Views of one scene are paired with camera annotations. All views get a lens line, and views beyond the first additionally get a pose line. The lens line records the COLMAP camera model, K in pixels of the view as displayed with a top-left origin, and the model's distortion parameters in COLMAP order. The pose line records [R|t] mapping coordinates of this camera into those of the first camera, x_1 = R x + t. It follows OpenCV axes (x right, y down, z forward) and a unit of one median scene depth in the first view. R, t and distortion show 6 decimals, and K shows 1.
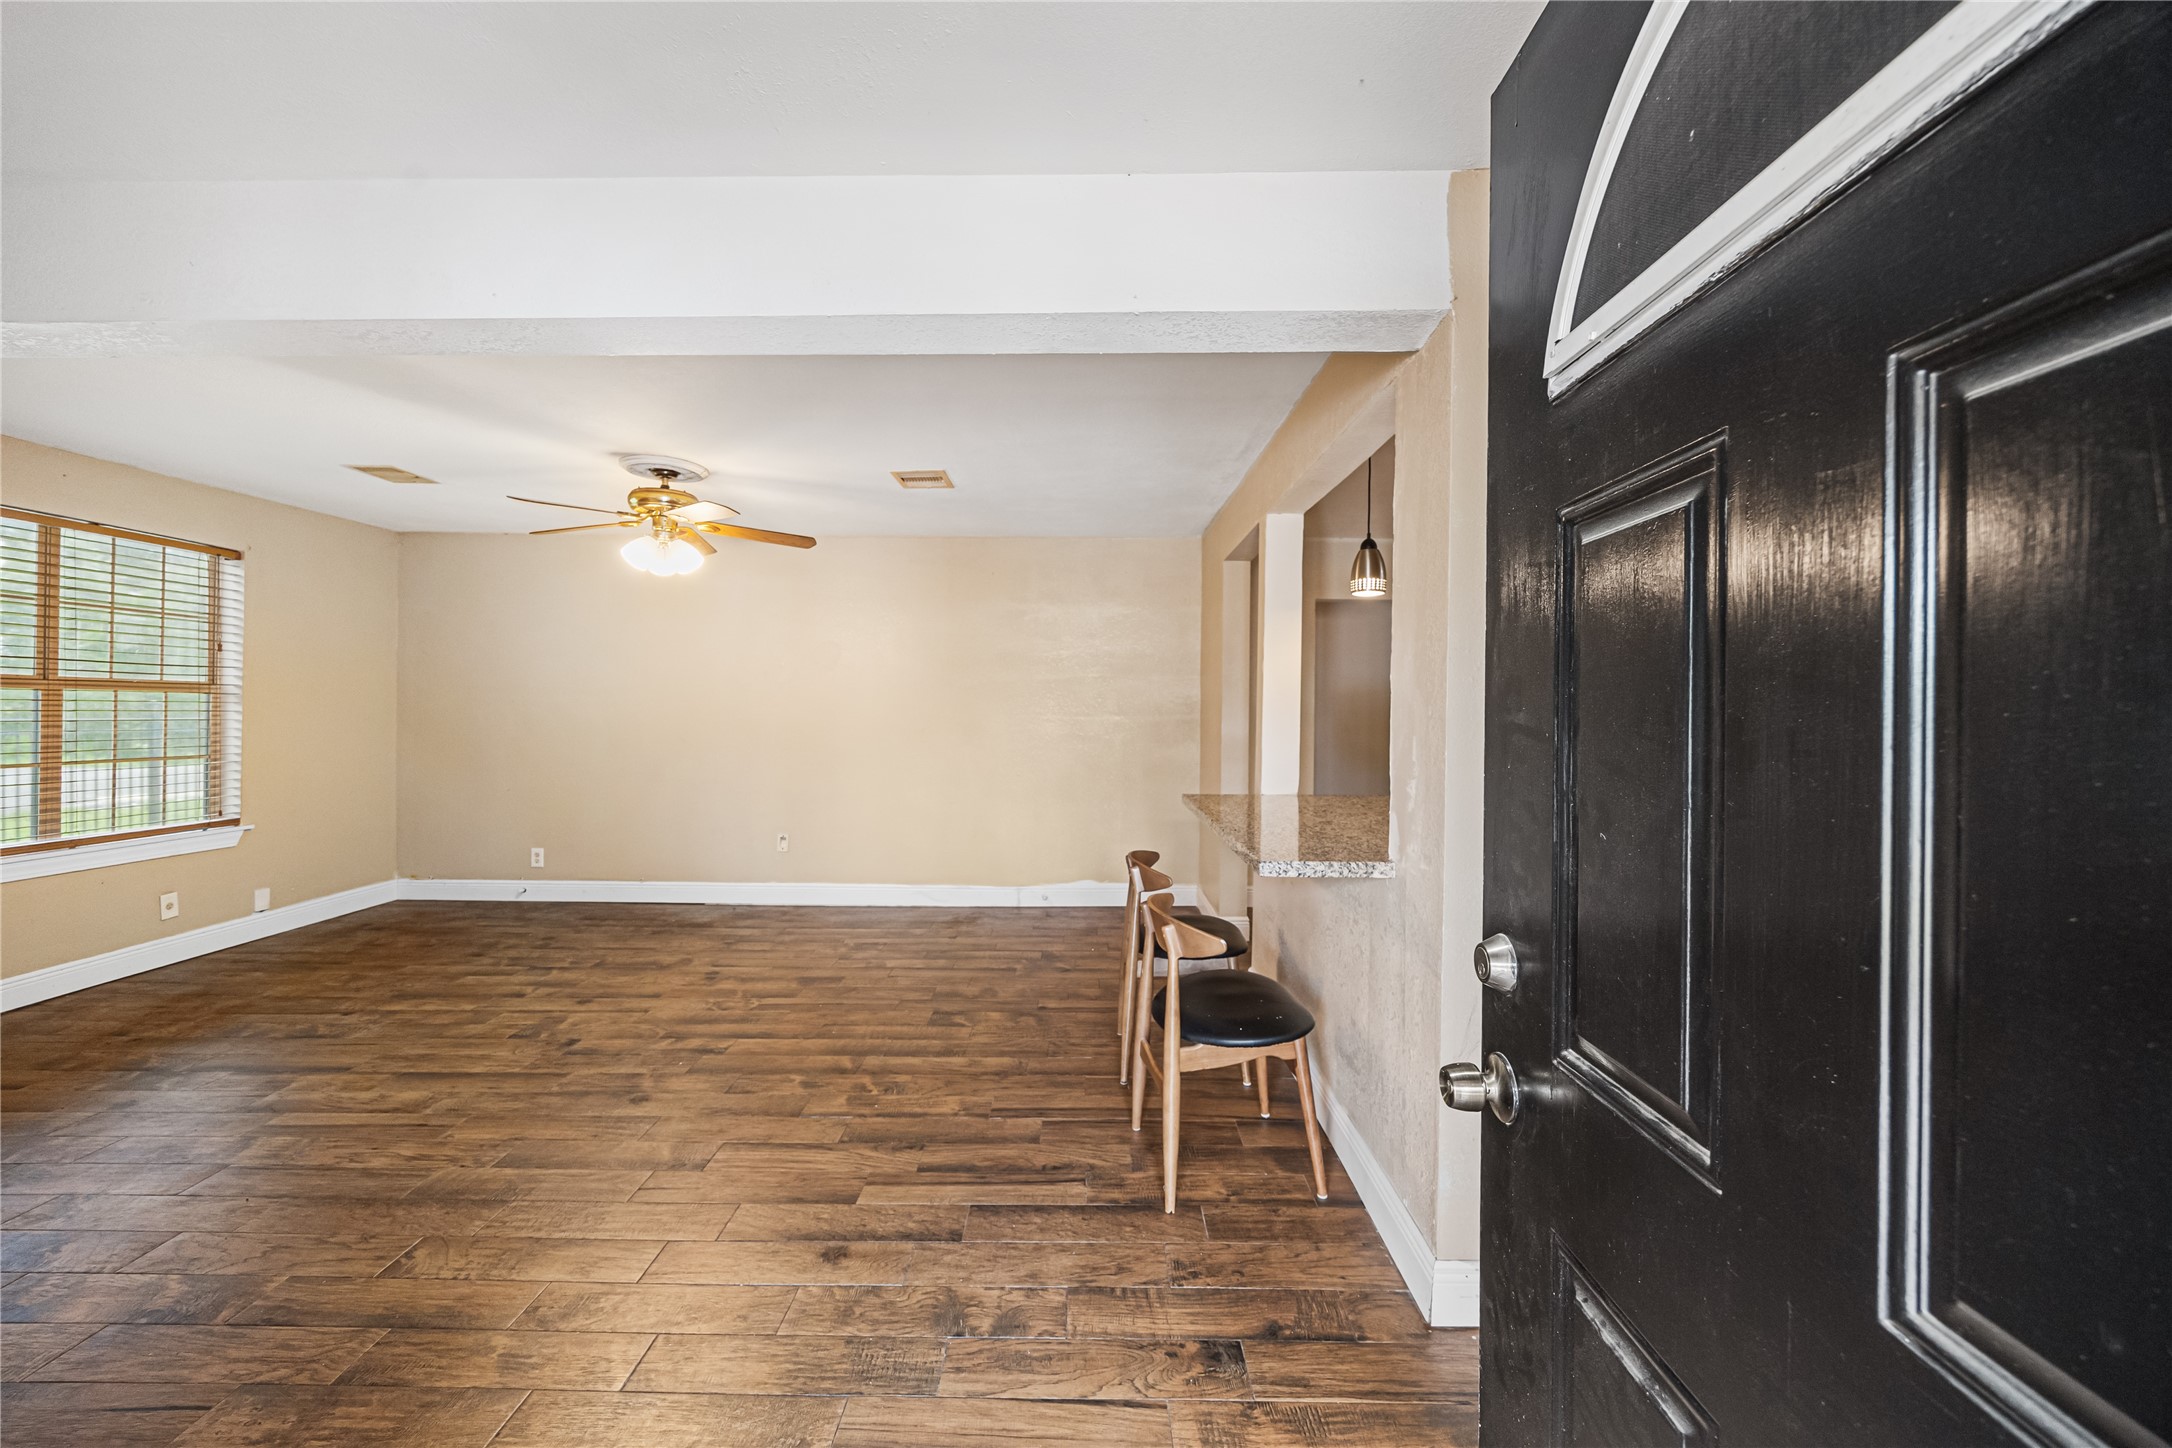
lens RADIAL K [[831.8, 0, 1083.3], [0, 831.8, 719.5], [0, 0, 1]] dist [-0.000485, -0.000099]
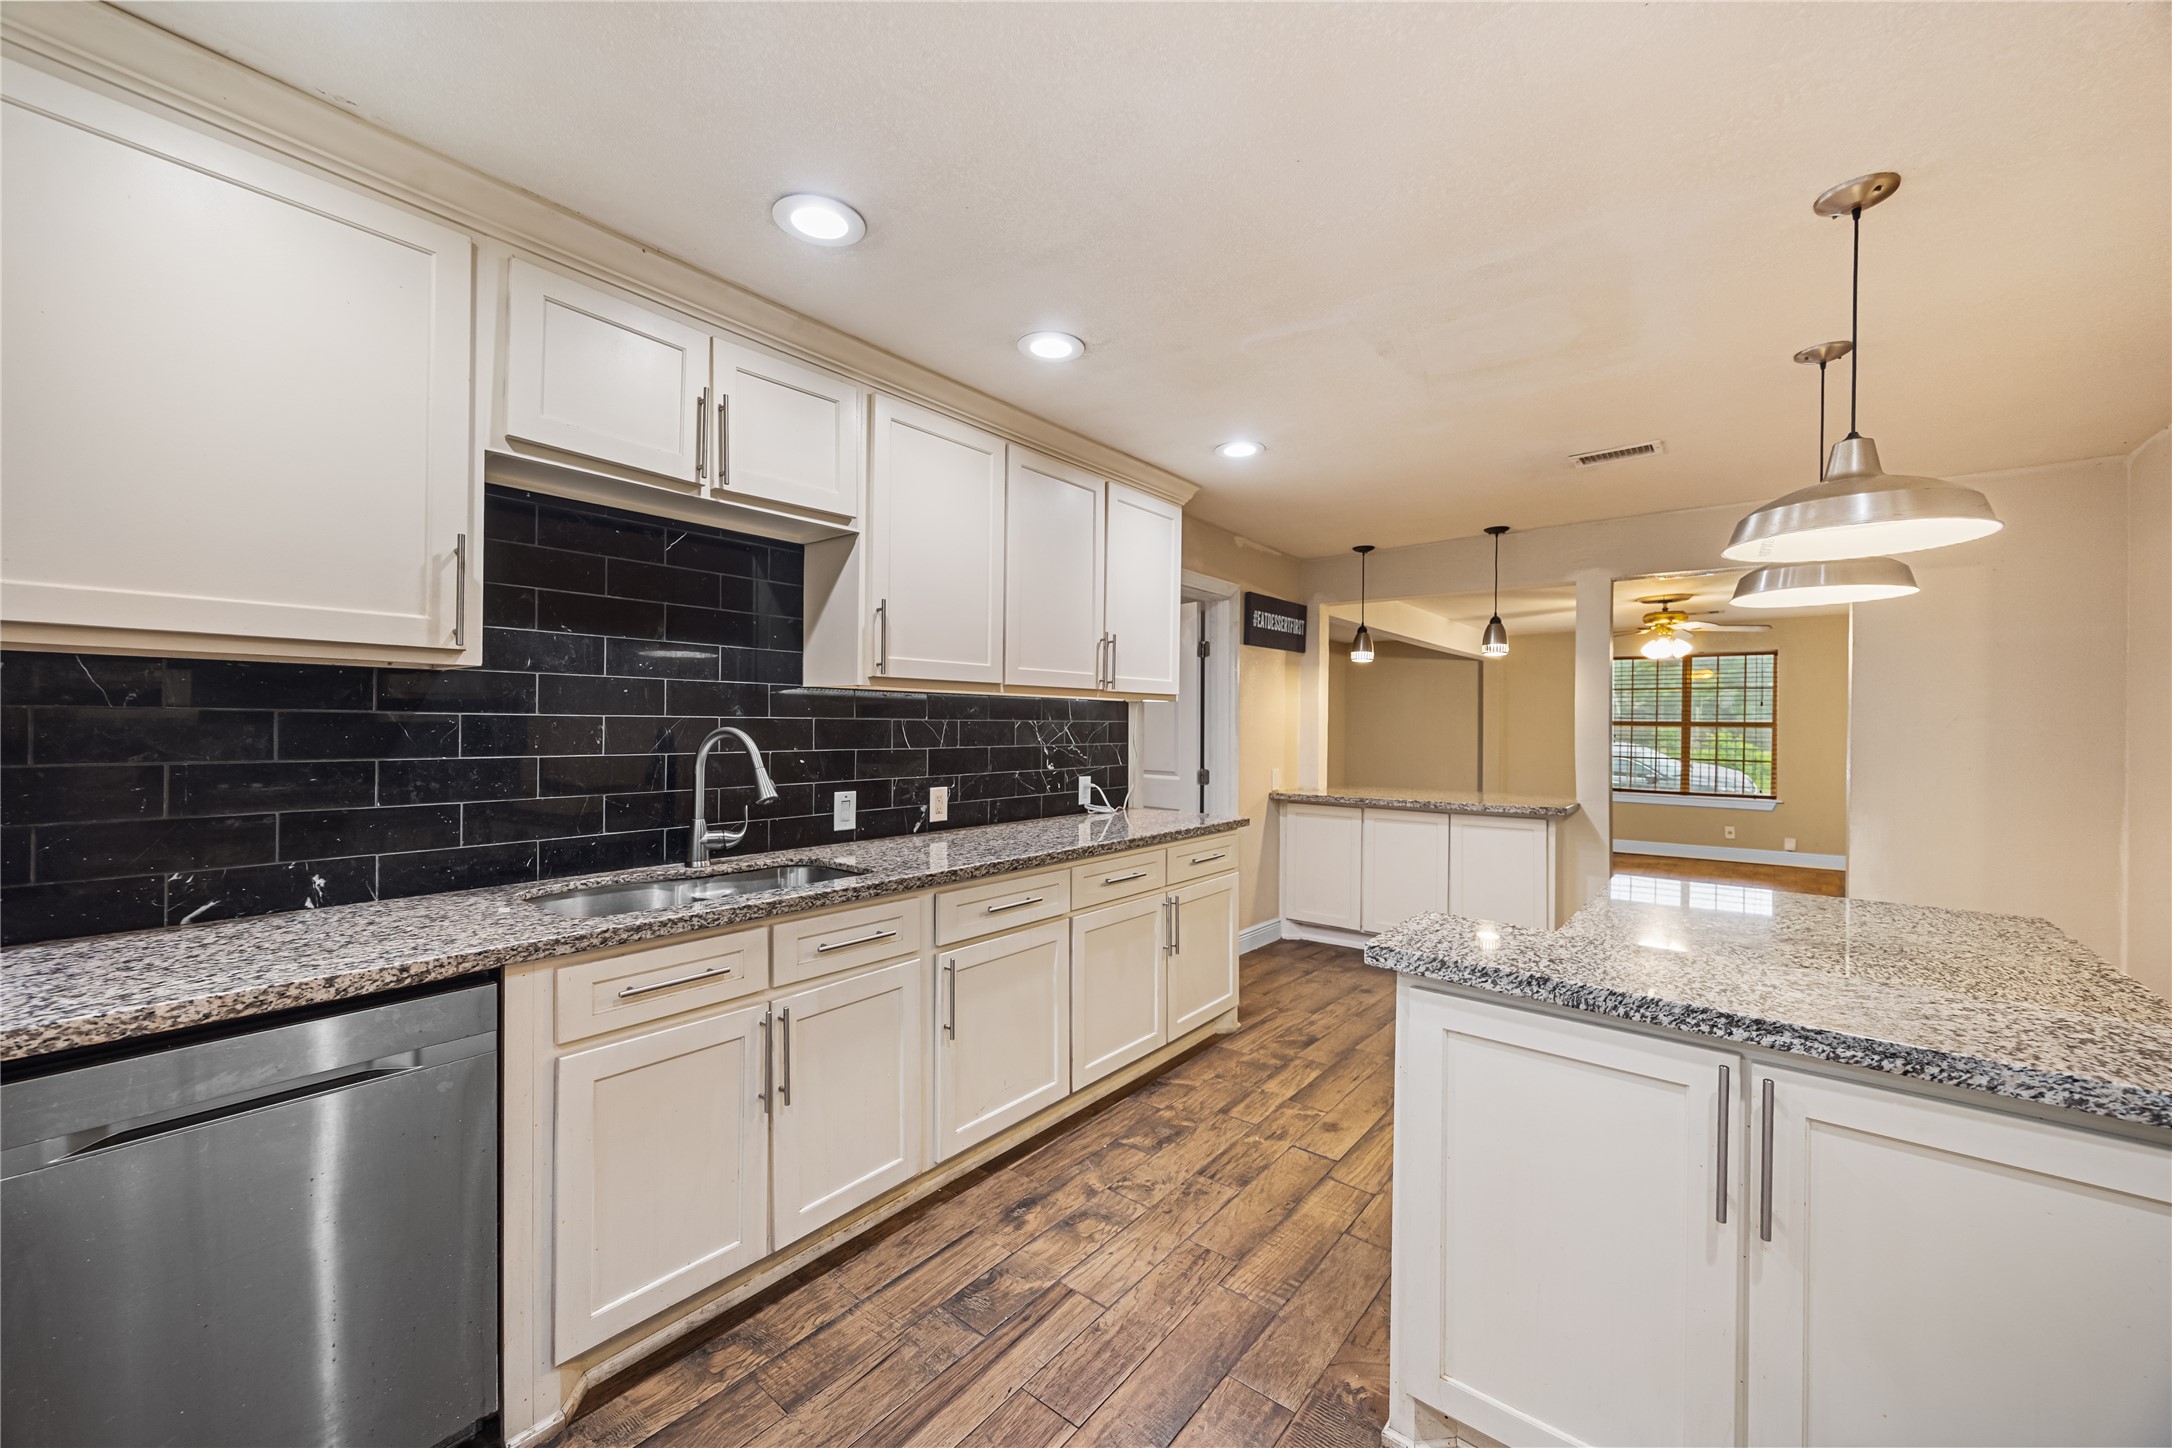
lens RADIAL K [[828.0, 0, 1086.0], [0, 828.0, 724.0], [0, 0, 1]] dist [0.001254, 0.000043]
pose [[-0.629891, -0.011330, -0.776601, 1.759740], [-0.020674, 0.999784, 0.002183, -0.016127], [0.776409, 0.017430, -0.629989, 1.247844]]
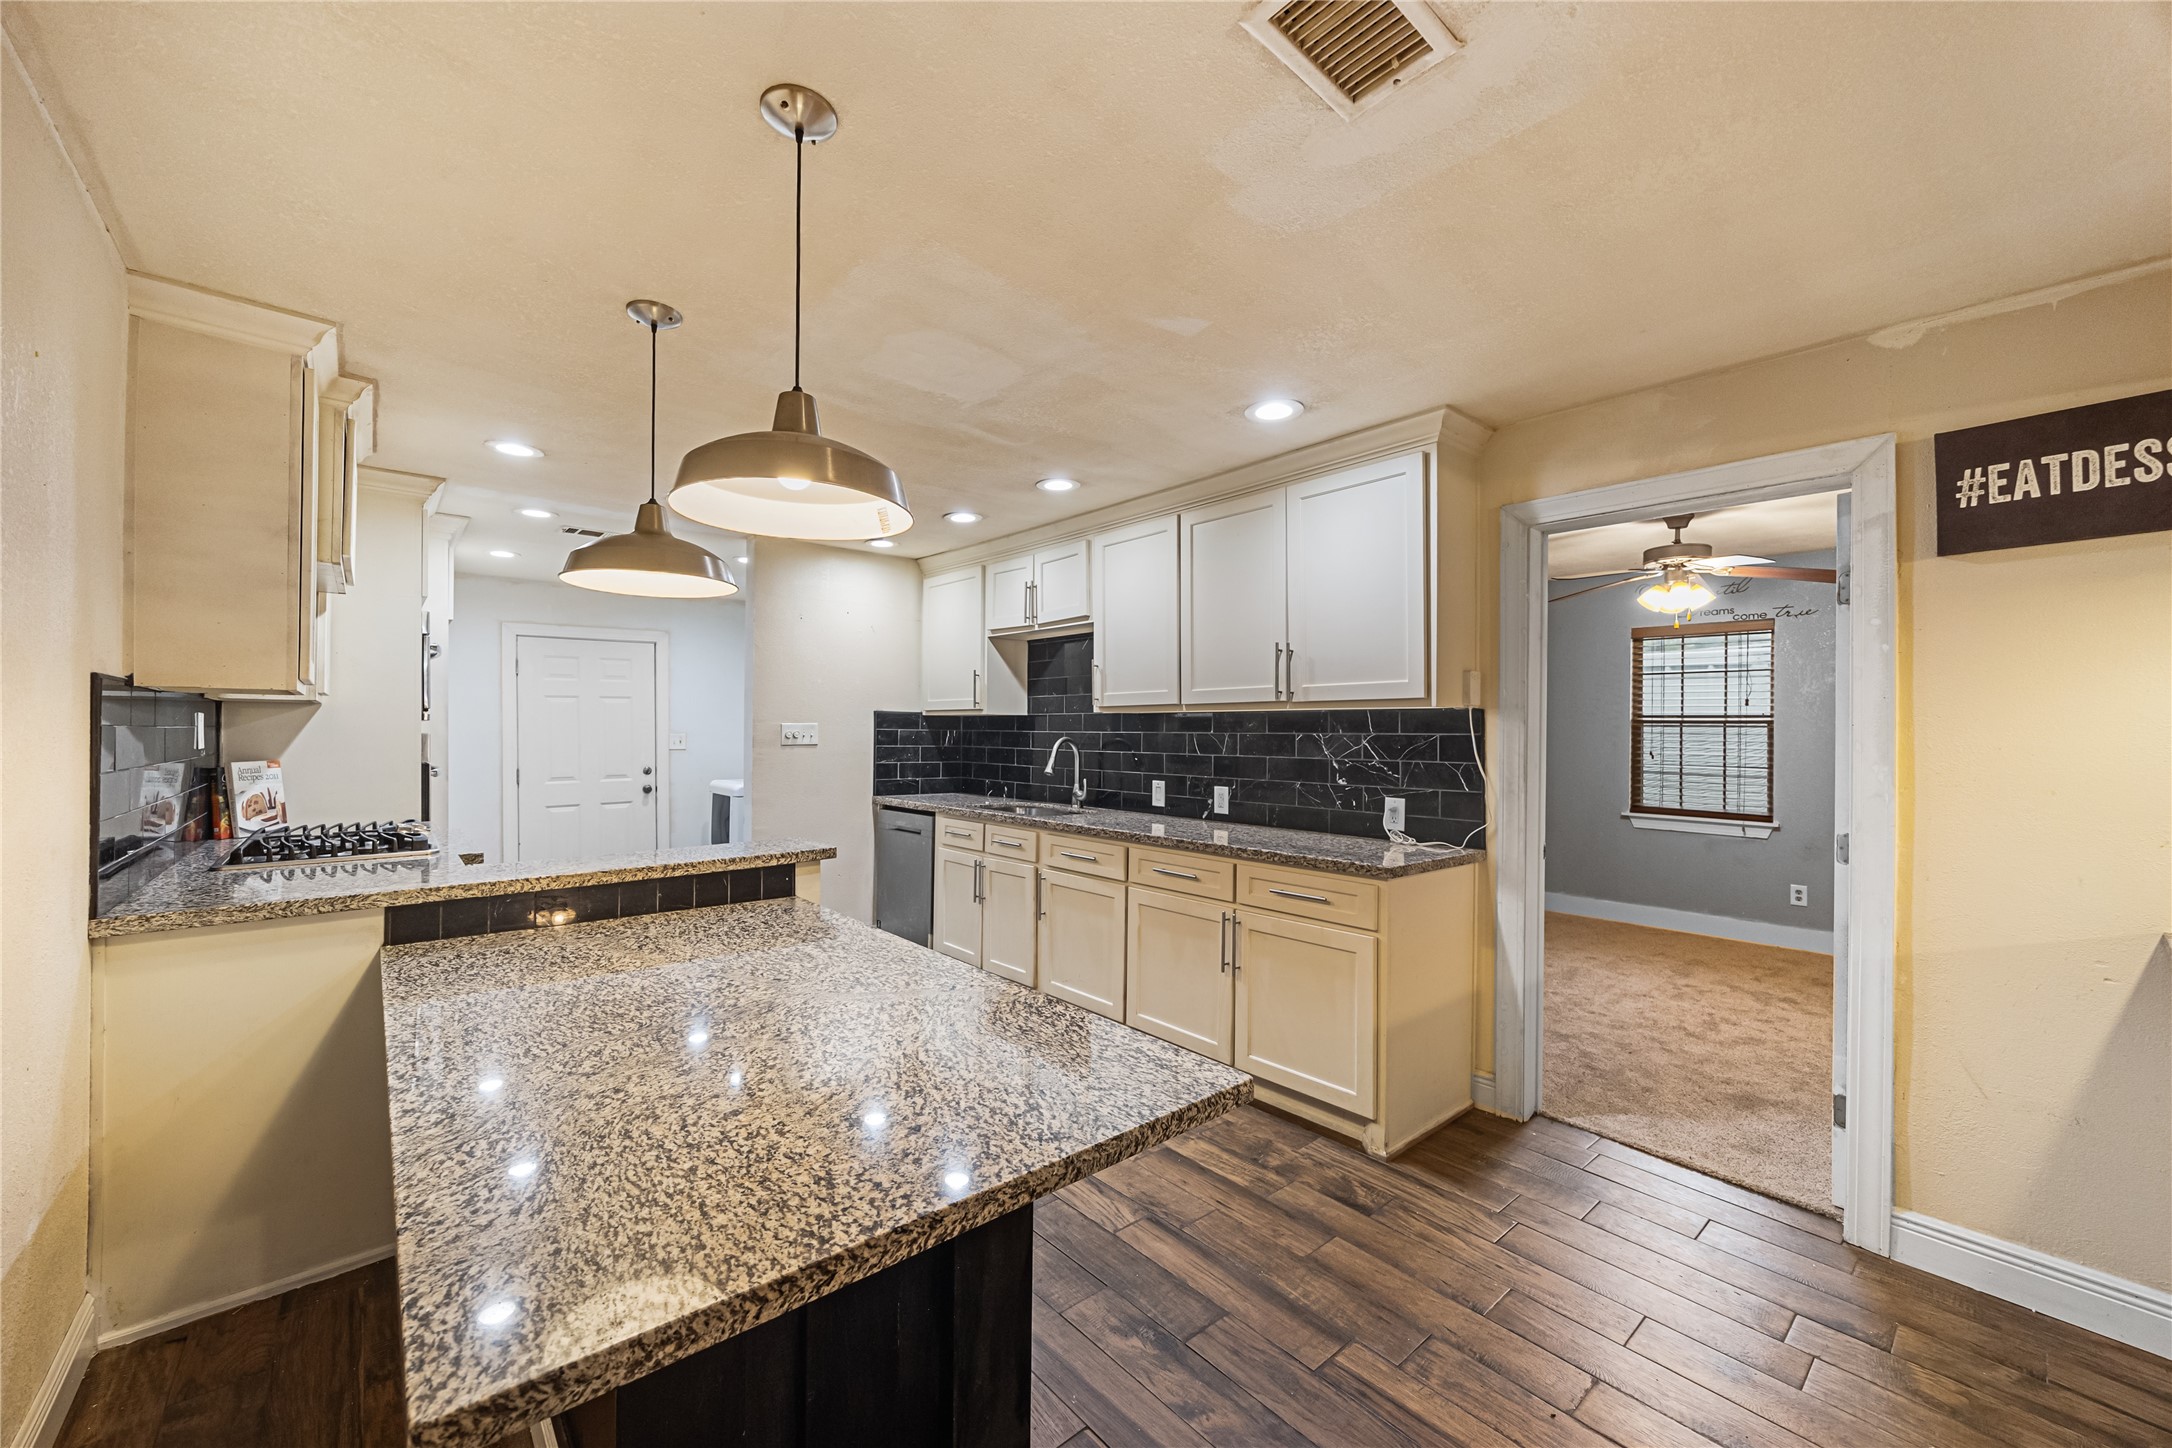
lens RADIAL K [[829.7, 0, 1081.0], [0, 829.7, 732.1], [0, 0, 1]] dist [-0.000883, -0.000247]
pose [[-0.652060, -0.009732, 0.758105, 0.446752], [-0.004402, 0.999949, 0.009051, -0.026182], [-0.758154, 0.002564, -0.652070, 1.442442]]
